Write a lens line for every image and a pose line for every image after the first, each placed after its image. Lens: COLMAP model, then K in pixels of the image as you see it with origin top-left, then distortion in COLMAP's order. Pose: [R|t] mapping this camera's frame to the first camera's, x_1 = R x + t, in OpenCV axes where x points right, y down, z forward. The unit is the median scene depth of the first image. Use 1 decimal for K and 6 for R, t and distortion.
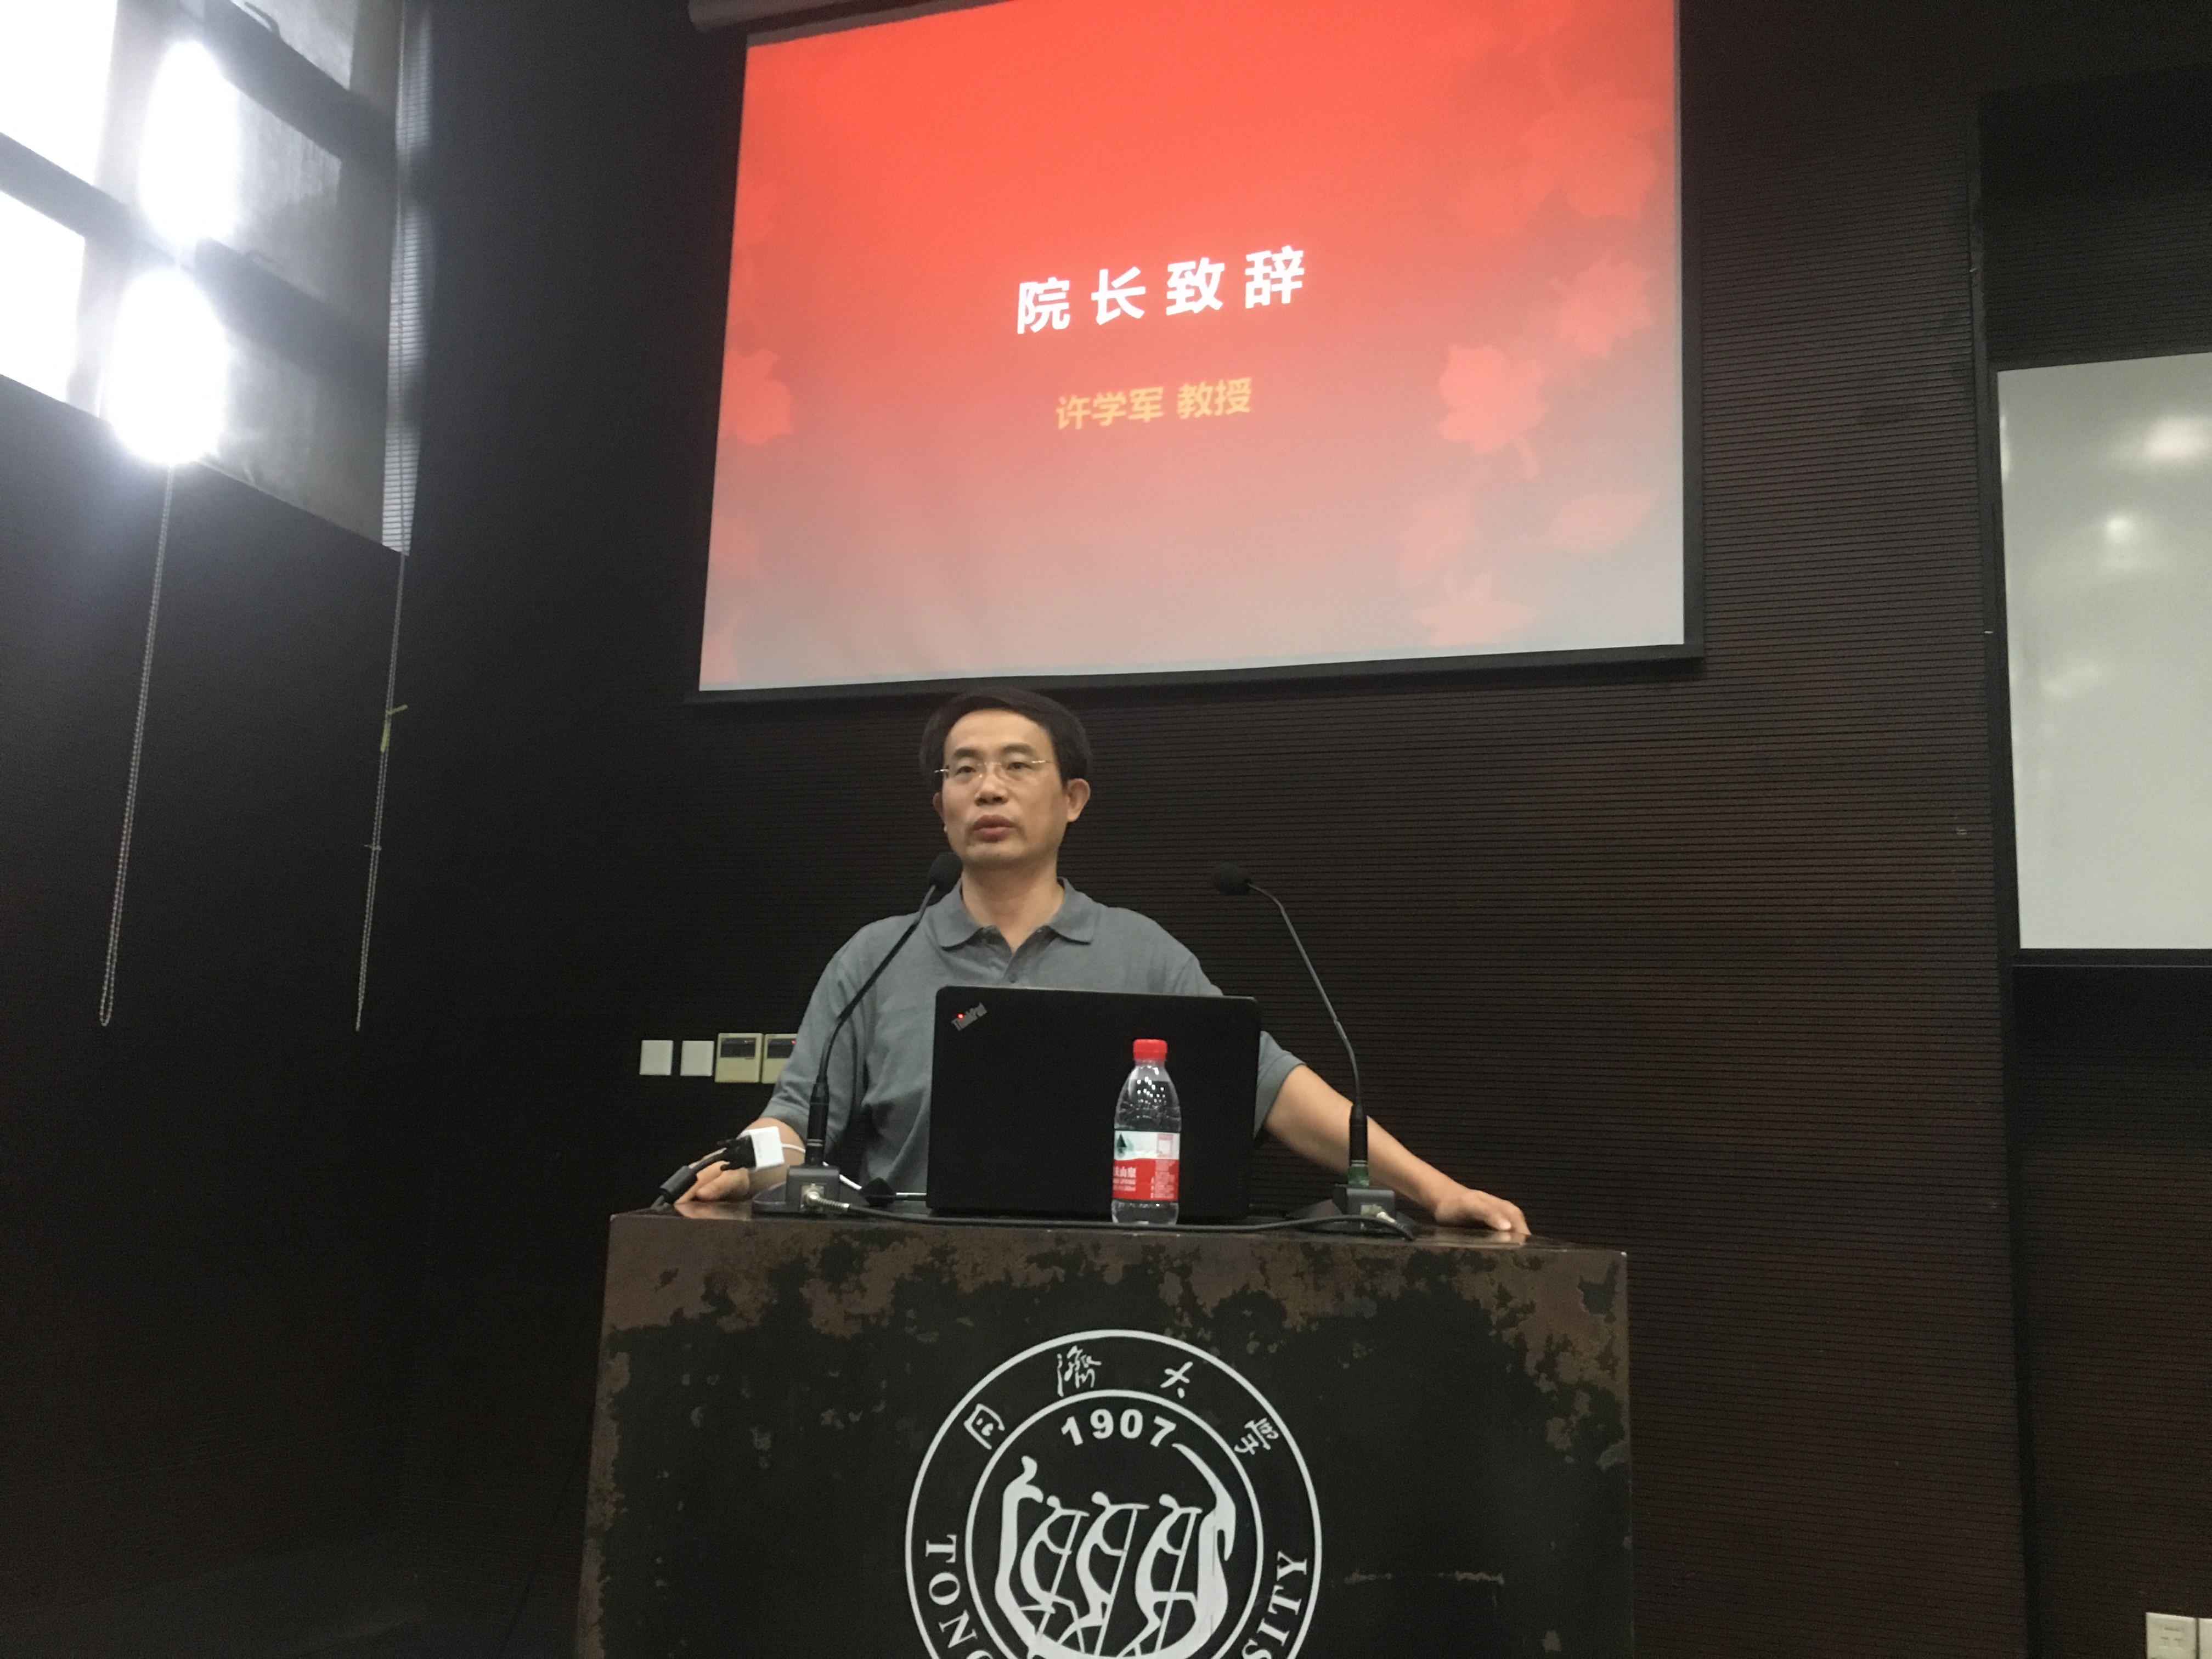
lens RADIAL K [[1870.5, 0, 1113.8], [0, 1870.5, 830.8], [0, 0, 1]] dist [0.077611, -0.084052]
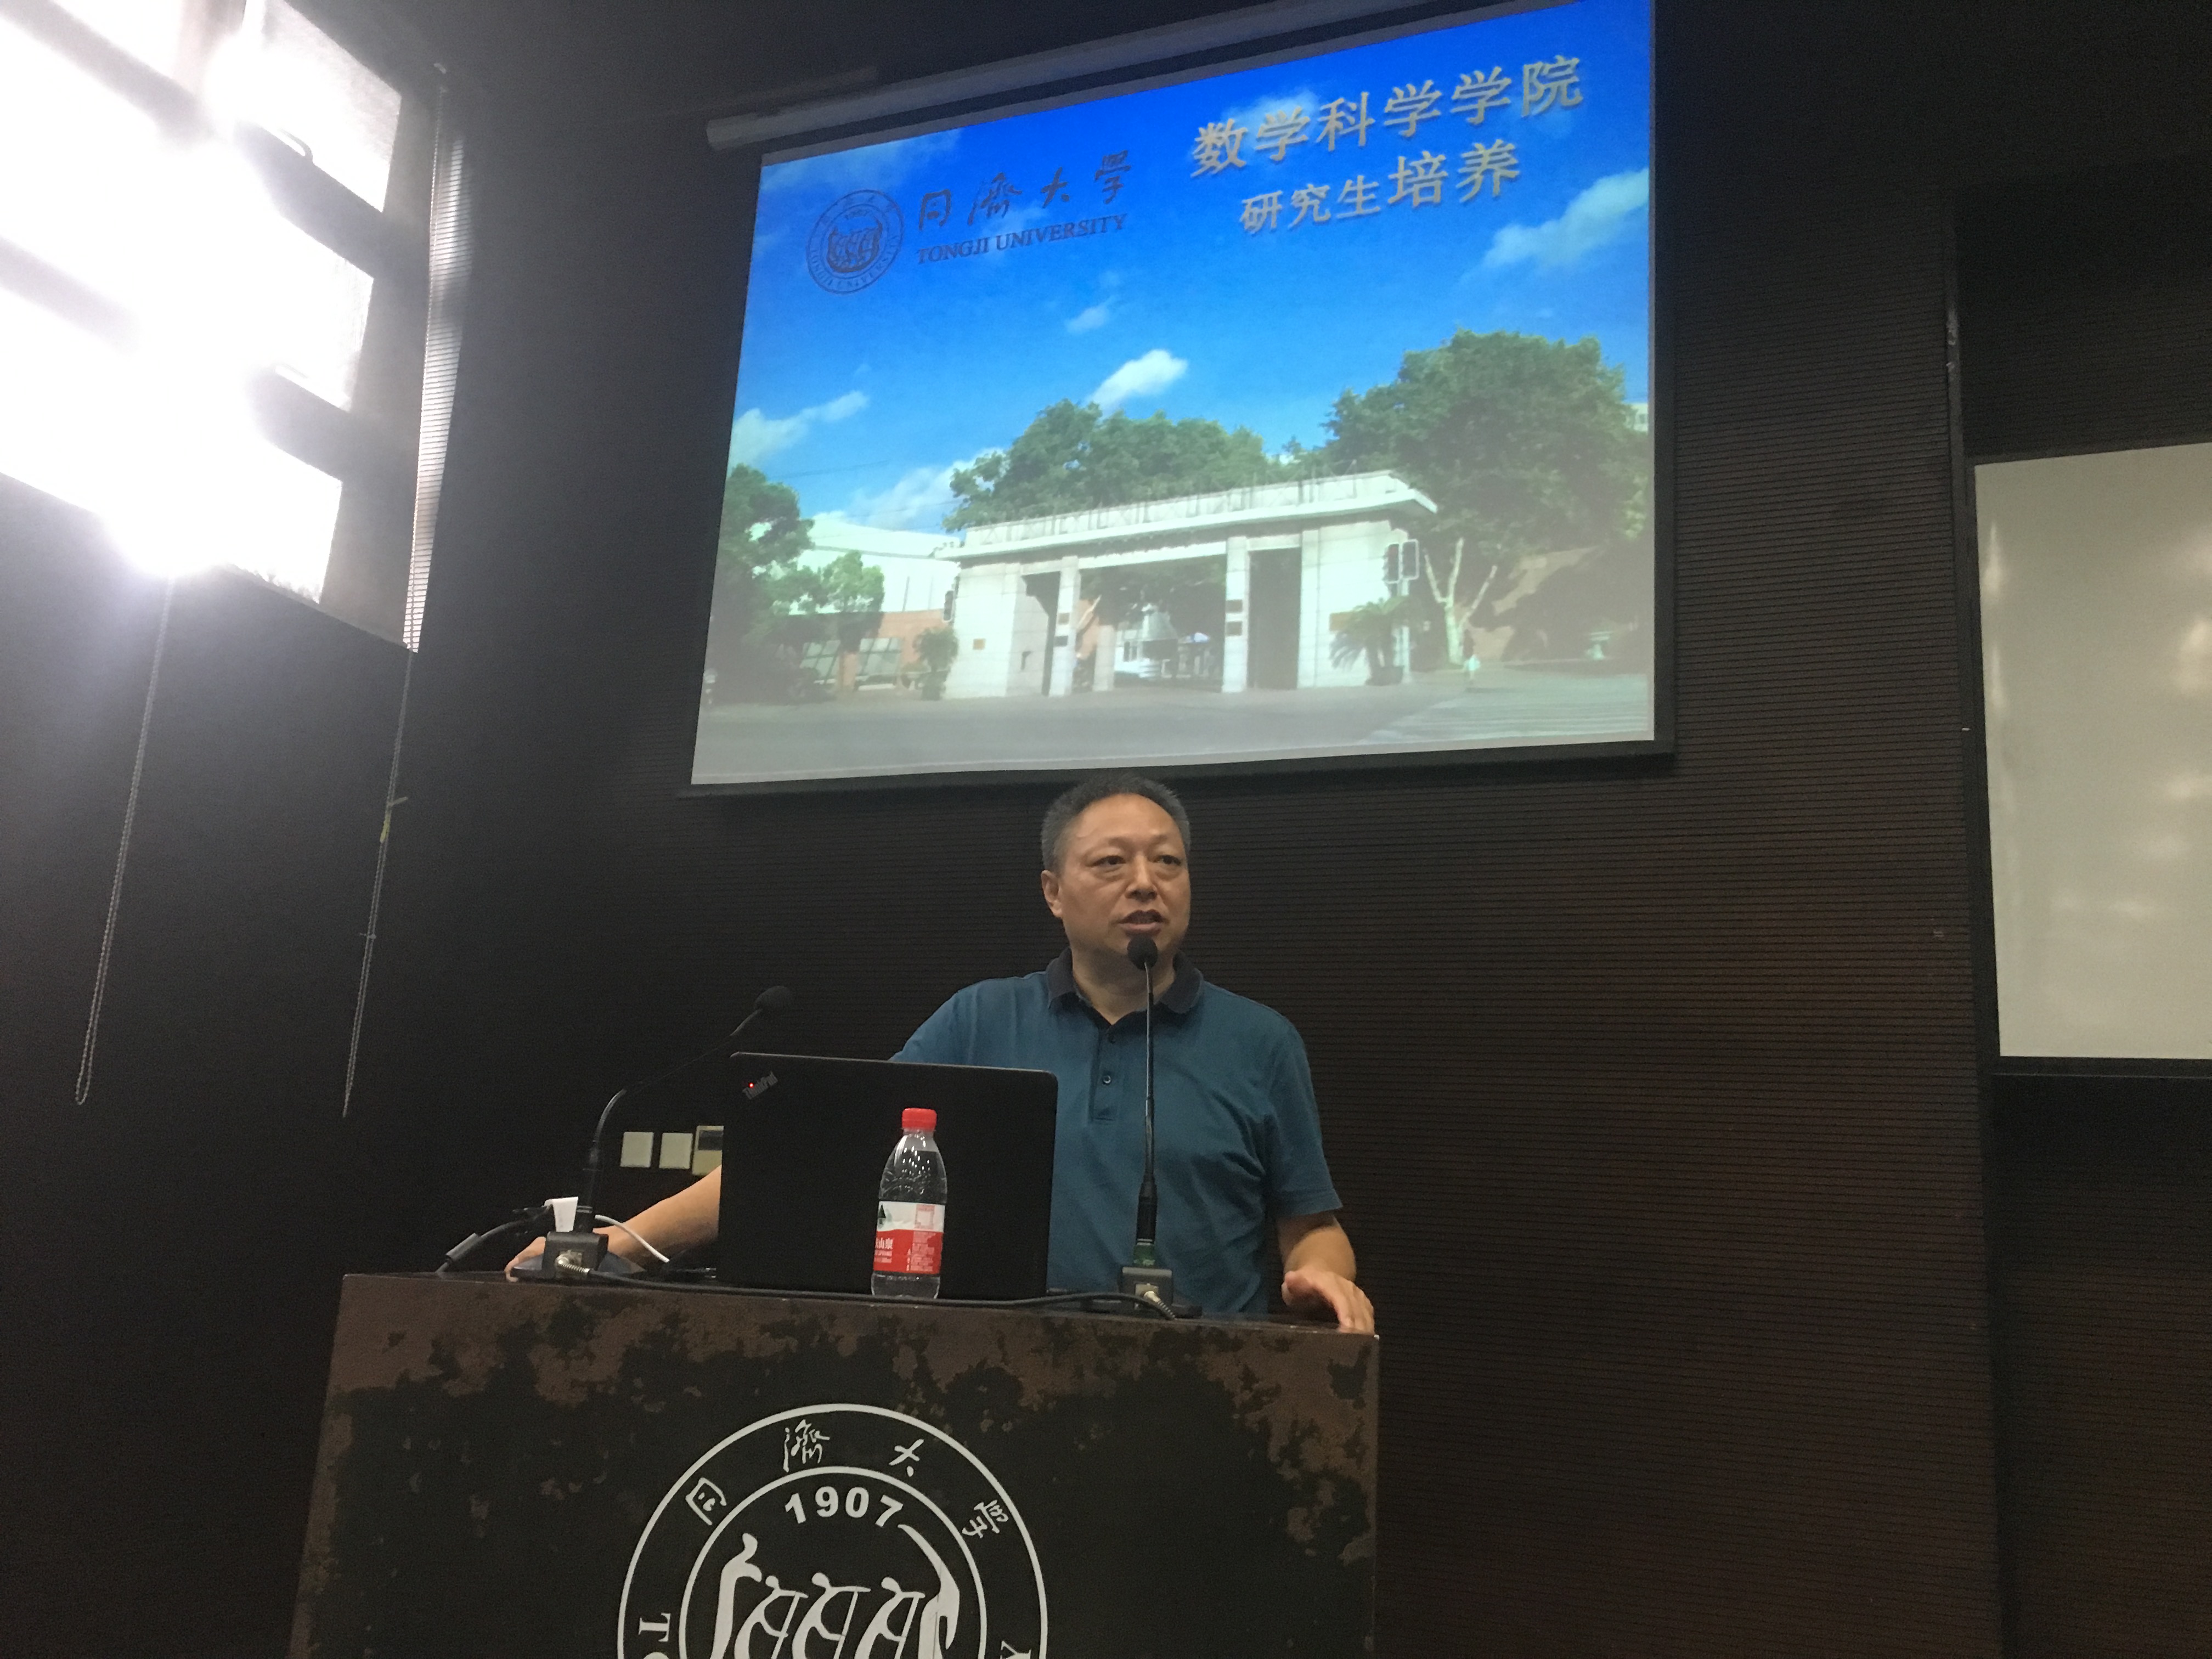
lens RADIAL K [[1870.5, 0, 1219.1], [0, 1870.5, 849.5], [0, 0, 1]] dist [0.077611, -0.084052]
pose [[0.997552, 0.007430, -0.069539, 0.257947], [-0.011660, 0.998093, -0.060619, 0.035345], [0.068956, 0.061282, 0.995736, 0.021790]]
